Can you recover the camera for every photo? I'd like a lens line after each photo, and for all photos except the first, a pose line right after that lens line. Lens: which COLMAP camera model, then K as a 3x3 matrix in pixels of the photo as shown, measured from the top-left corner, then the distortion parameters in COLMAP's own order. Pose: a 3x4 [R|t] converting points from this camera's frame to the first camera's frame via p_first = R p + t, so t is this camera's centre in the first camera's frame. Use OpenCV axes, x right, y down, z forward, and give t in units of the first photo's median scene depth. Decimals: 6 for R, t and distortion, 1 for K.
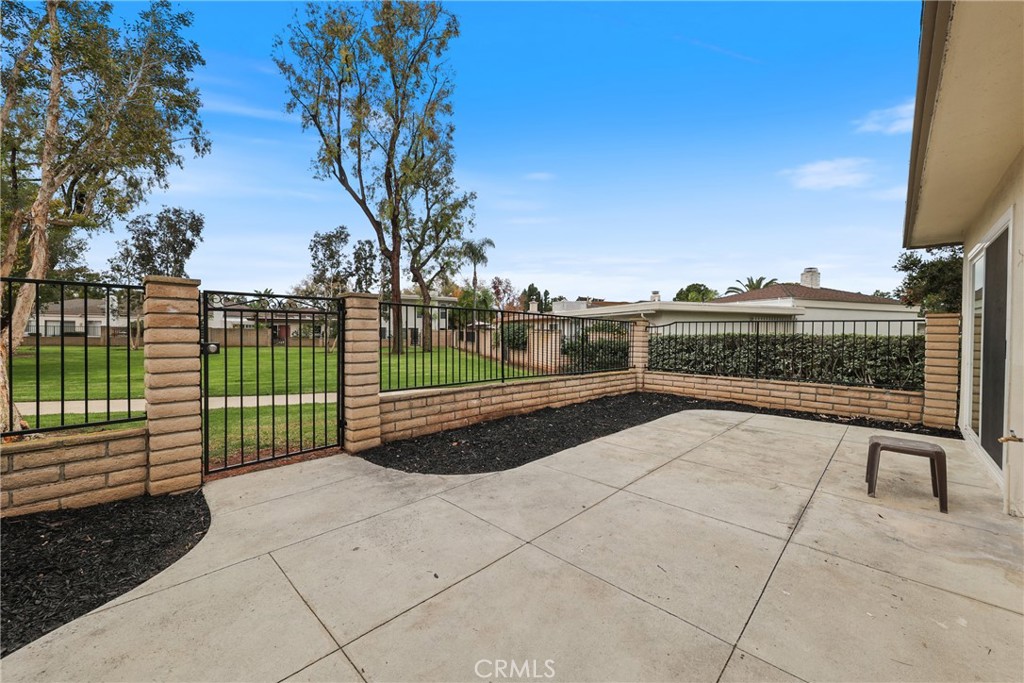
lens RADIAL K [[408.3, 0, 512.9], [0, 408.3, 338.8], [0, 0, 1]] dist [0.004082, -0.000095]
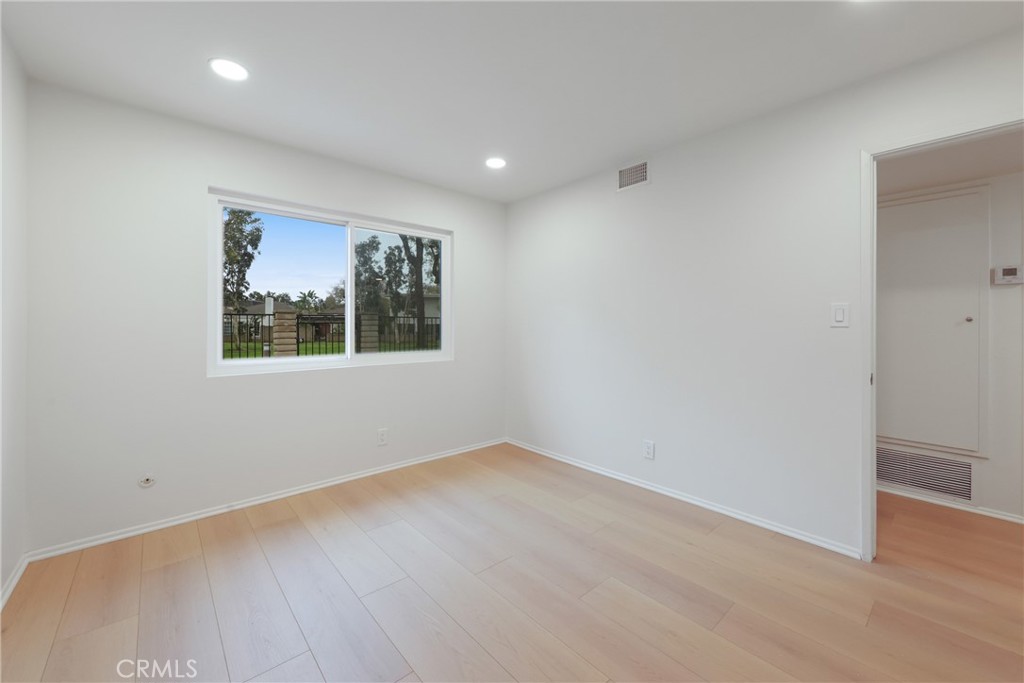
lens RADIAL K [[408.3, 0, 510.7], [0, 408.3, 331.7], [0, 0, 1]] dist [0.004082, -0.000095]
pose [[0.996470, -0.010482, -0.083291, 0.370576], [0.010258, 0.999943, -0.003125, -0.004229], [0.083319, 0.002259, 0.996520, -0.706610]]
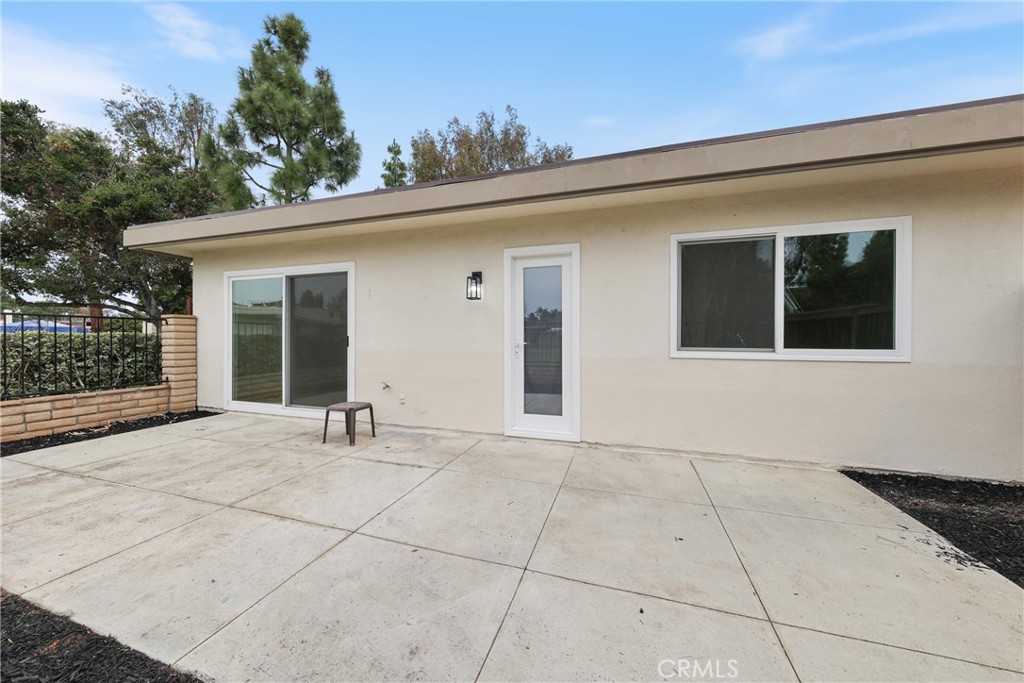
lens RADIAL K [[354.3, 0, 510.0], [0, 354.3, 333.9], [0, 0, 1]] dist [0.001839, 0.000137]
pose [[-0.440961, -0.008602, 0.897485, -0.239834], [0.006592, 0.999896, 0.012823, -0.011659], [-0.897502, 0.011571, -0.440858, 0.507951]]
